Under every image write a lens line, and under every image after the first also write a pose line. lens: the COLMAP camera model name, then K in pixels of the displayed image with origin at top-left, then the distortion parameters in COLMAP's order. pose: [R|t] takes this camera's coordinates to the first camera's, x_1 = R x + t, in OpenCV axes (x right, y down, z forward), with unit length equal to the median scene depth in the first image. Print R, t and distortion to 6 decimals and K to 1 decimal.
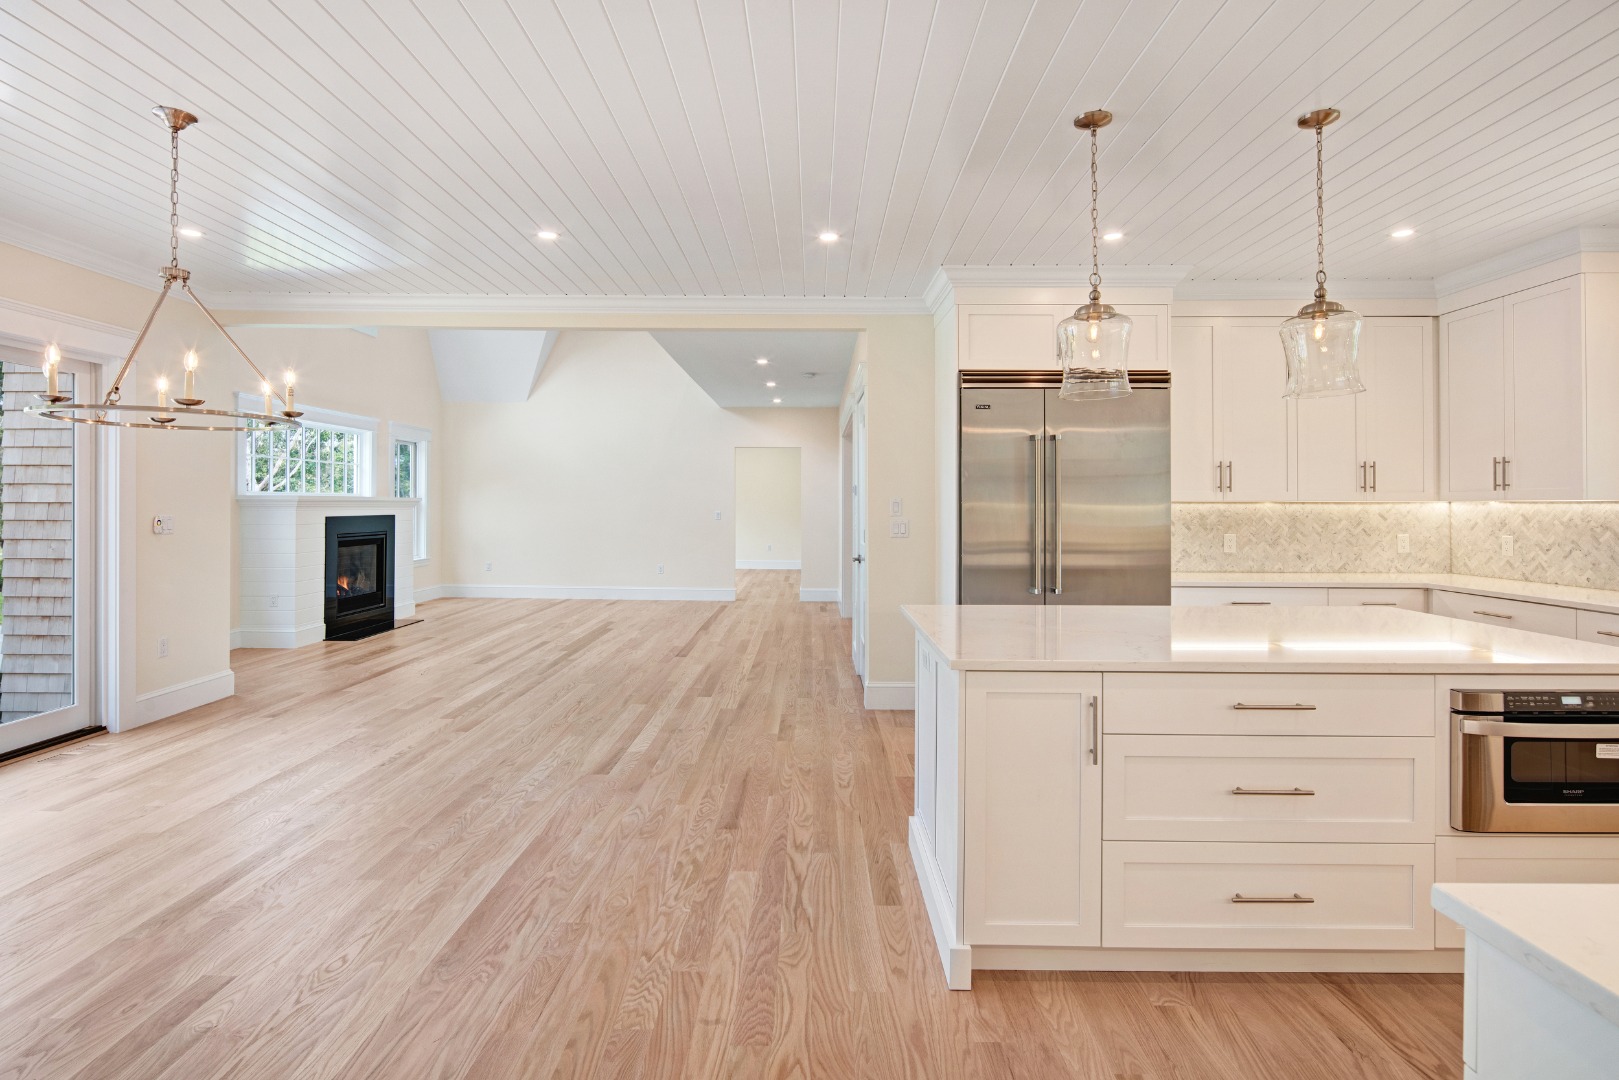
lens RADIAL K [[804.2, 0, 802.5], [0, 804.2, 514.0], [0, 0, 1]] dist [0.001450, -0.002870]
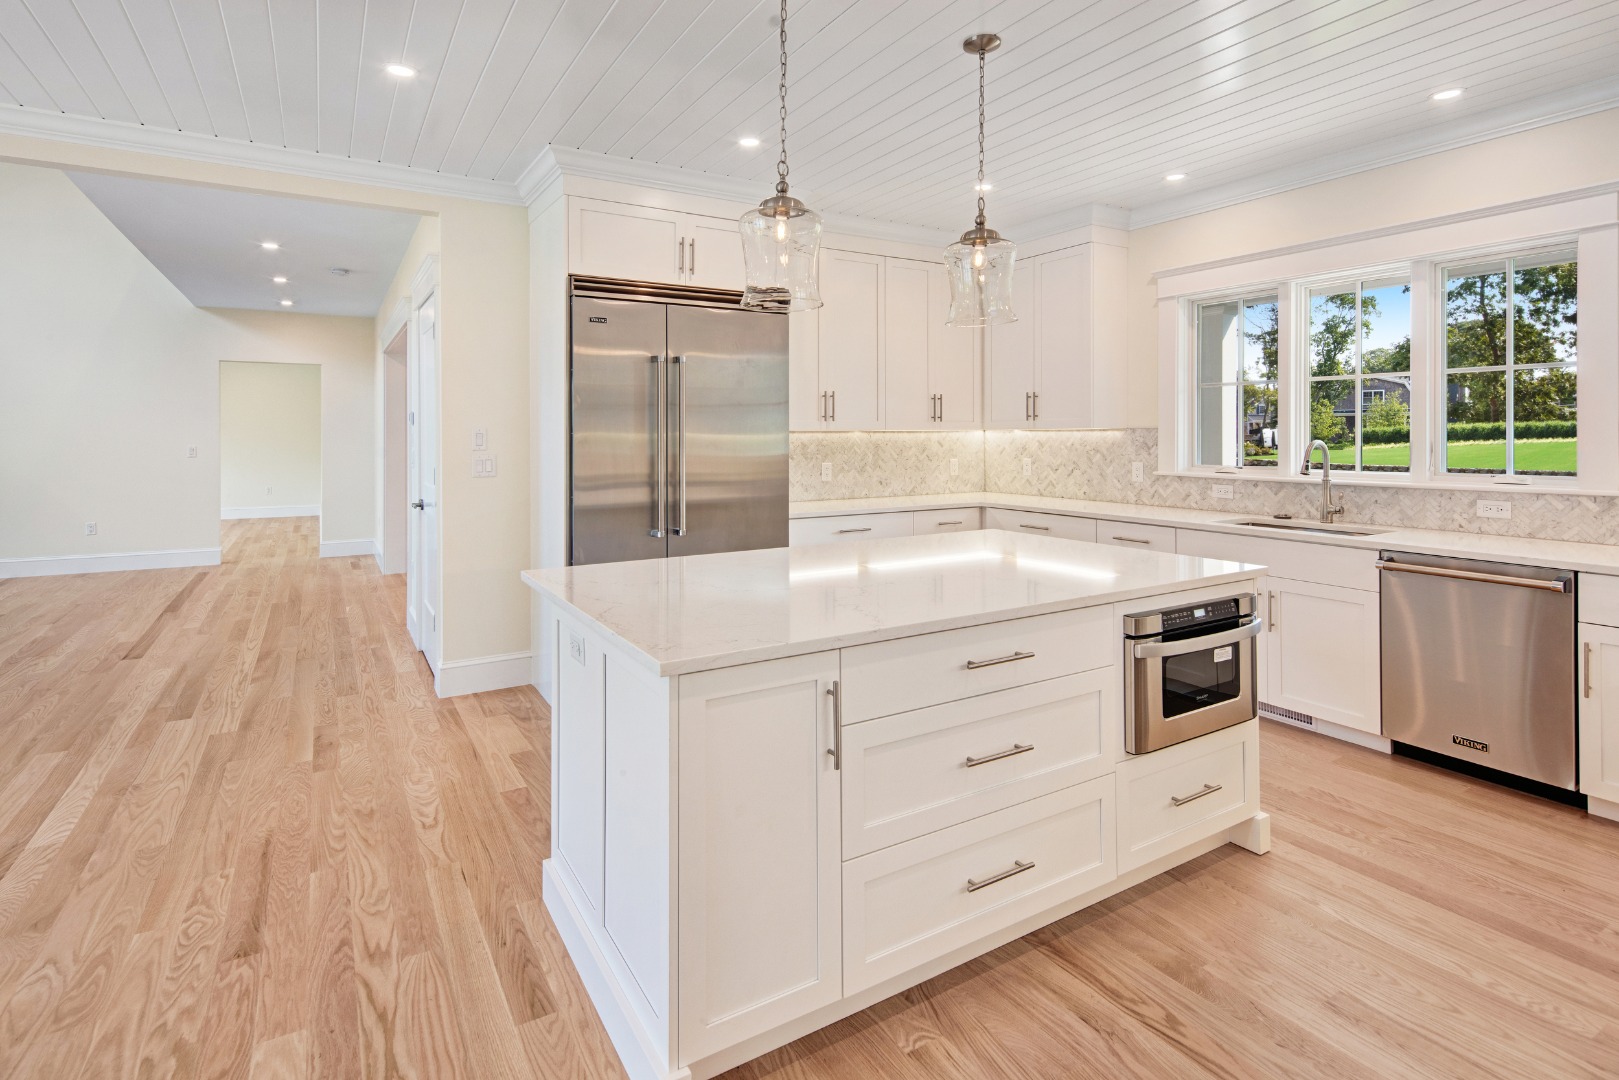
lens RADIAL K [[804.2, 0, 805.1], [0, 804.2, 428.6], [0, 0, 1]] dist [0.001450, -0.002870]
pose [[0.849758, -0.002043, 0.527169, -0.035853], [0.011424, 0.999829, -0.014540, -0.004208], [-0.527049, 0.018378, 0.849636, 0.167949]]
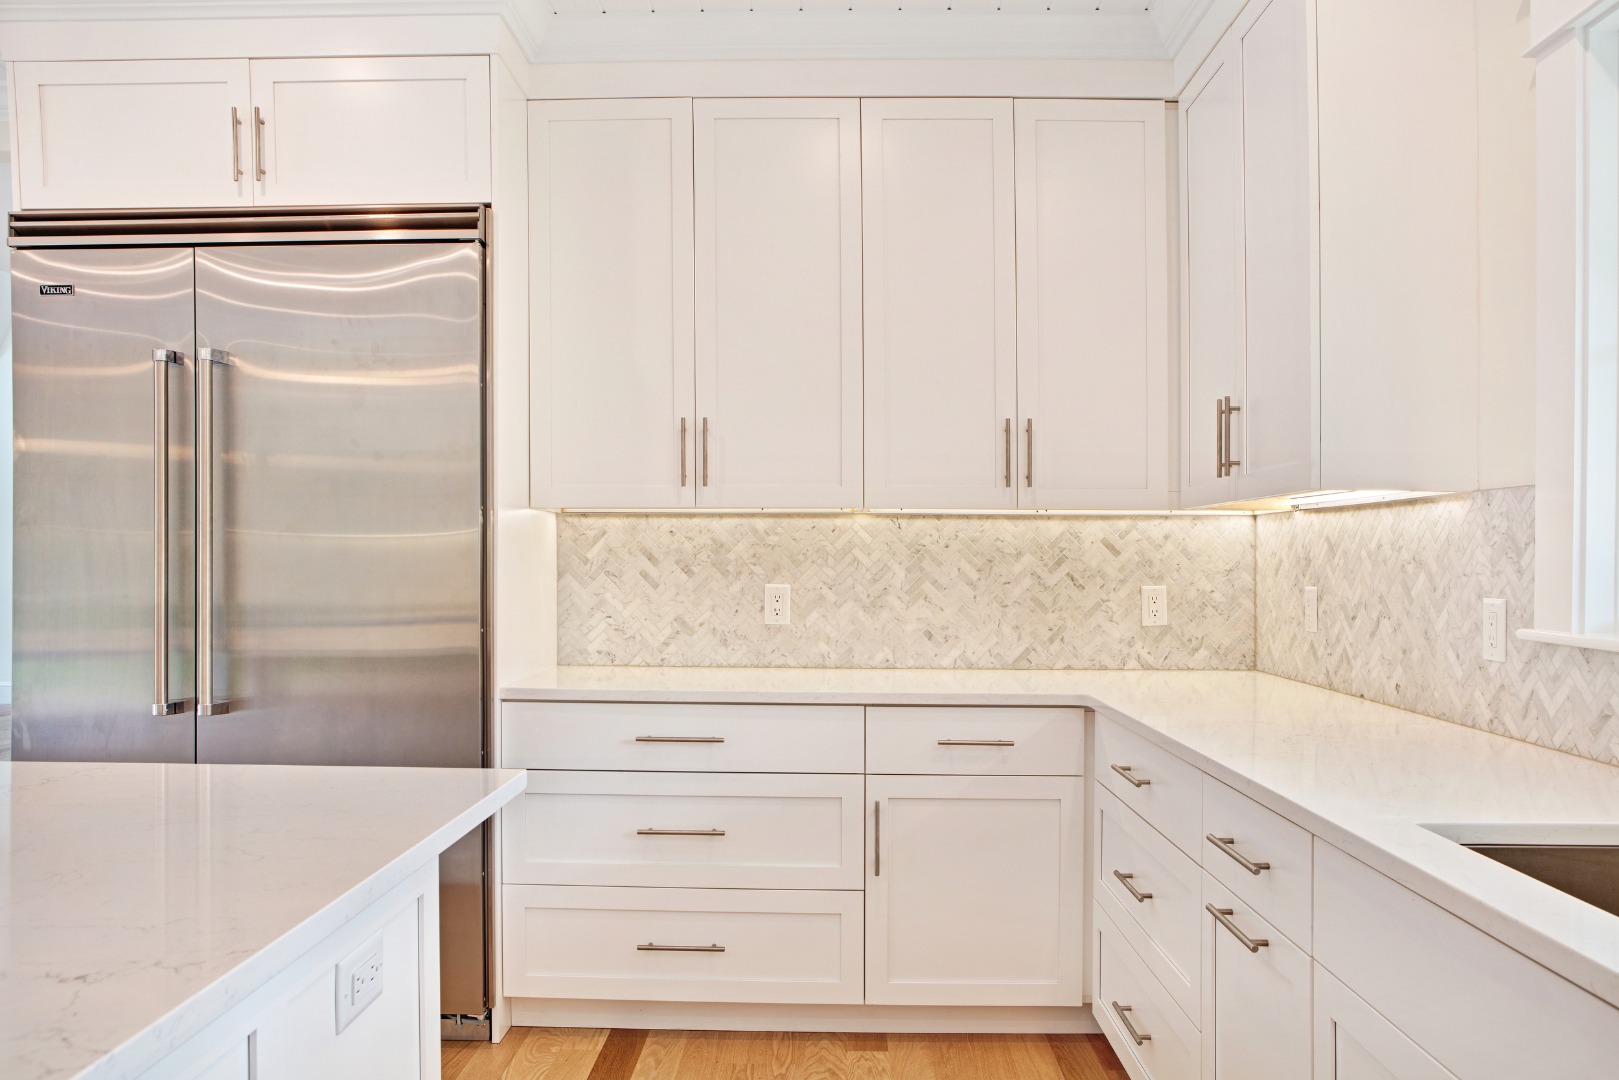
lens RADIAL K [[1222.9, 0, 787.7], [0, 1222.9, 570.0], [0, 0, 1]] dist [-0.052619, 0.014509]
pose [[0.999820, 0.002681, -0.018785, 0.638286], [-0.002701, 0.999996, -0.001020, 0.020541], [0.018782, 0.001070, 0.999823, 0.349378]]
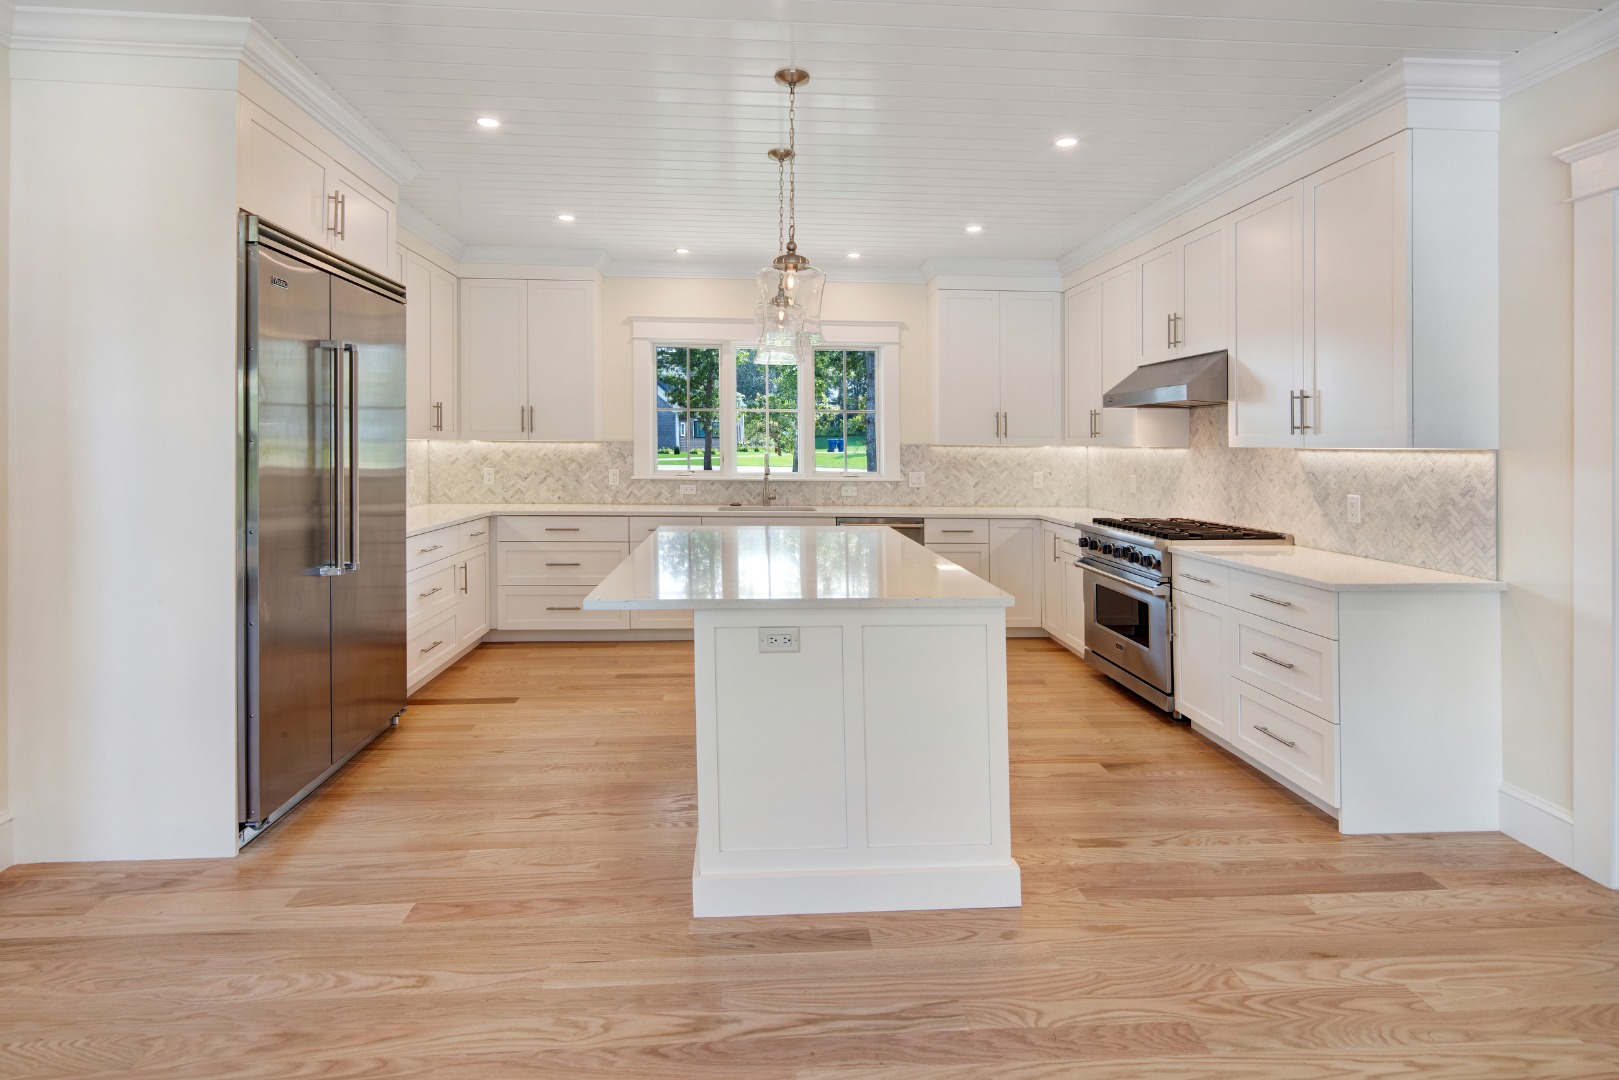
lens RADIAL K [[804.2, 0, 793.6], [0, 804.2, 440.3], [0, 0, 1]] dist [0.001450, -0.002870]
pose [[-0.088544, 0.002530, 0.996069, -0.419790], [-0.000548, 0.999996, -0.002589, -0.013292], [-0.996072, -0.000775, -0.088542, 0.681991]]
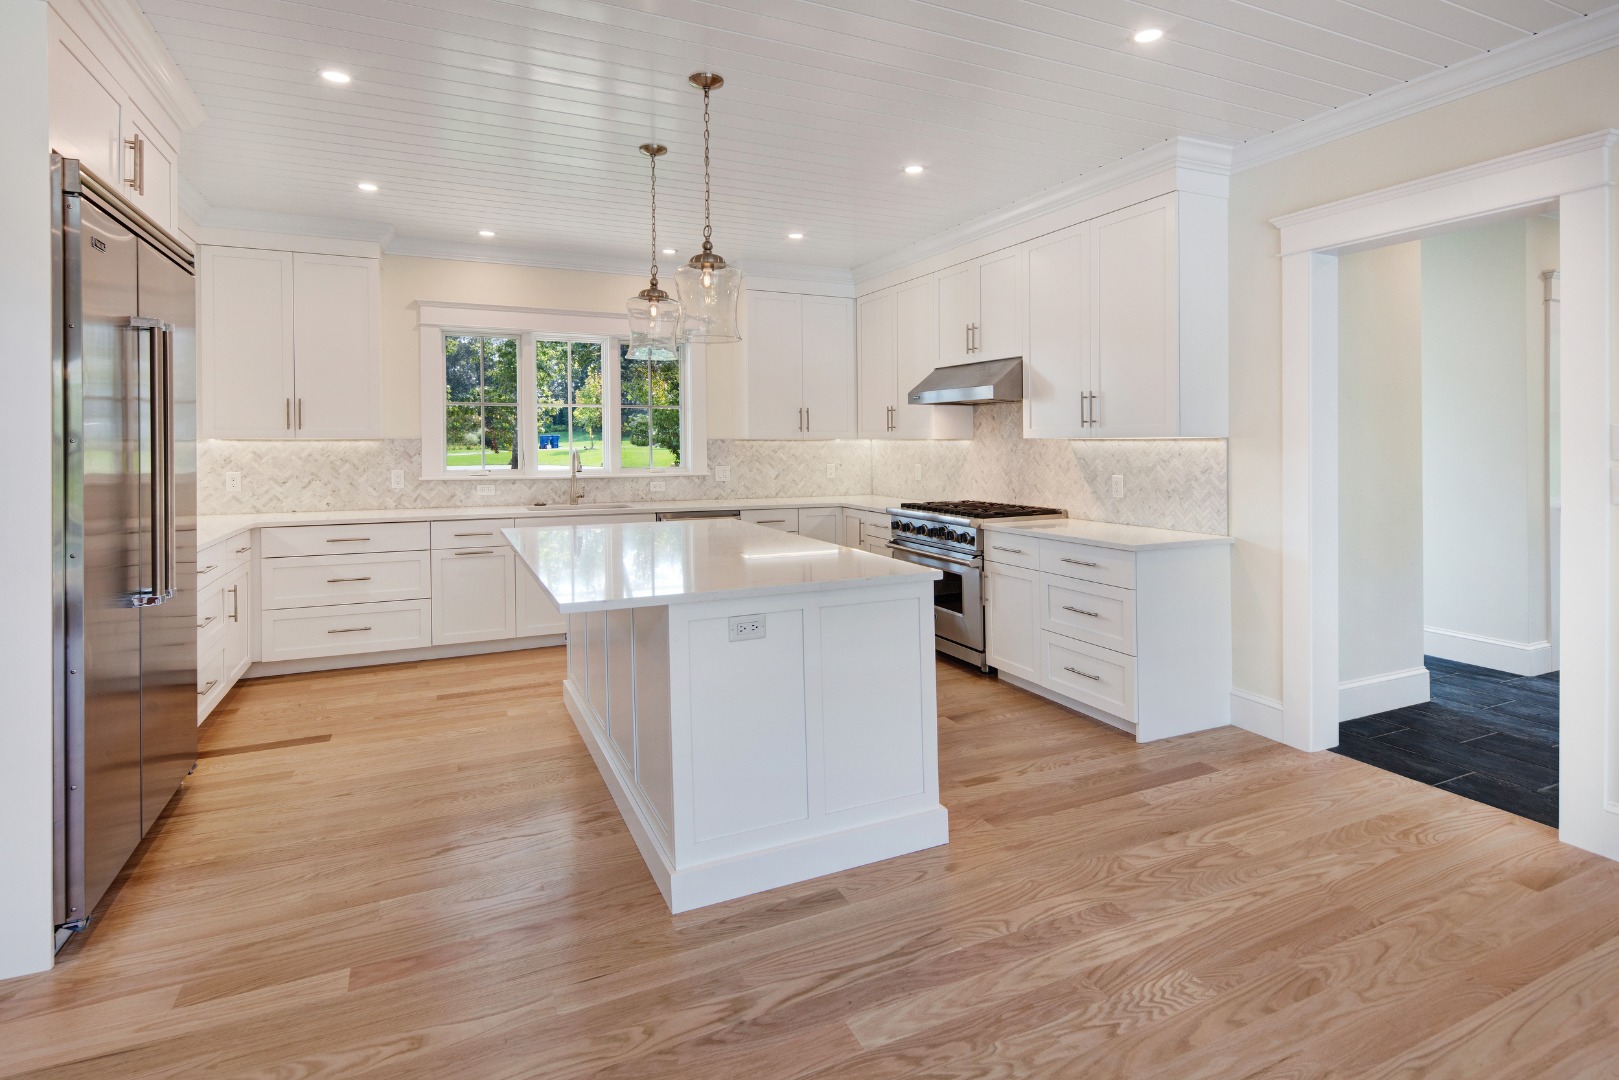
lens RADIAL K [[804.2, 0, 799.5], [0, 804.2, 433.4], [0, 0, 1]] dist [0.001450, -0.002870]
pose [[-0.436942, 0.006438, 0.899467, -0.401699], [0.009290, 0.999953, -0.002645, -0.014709], [-0.899442, 0.007201, -0.436981, 0.846542]]
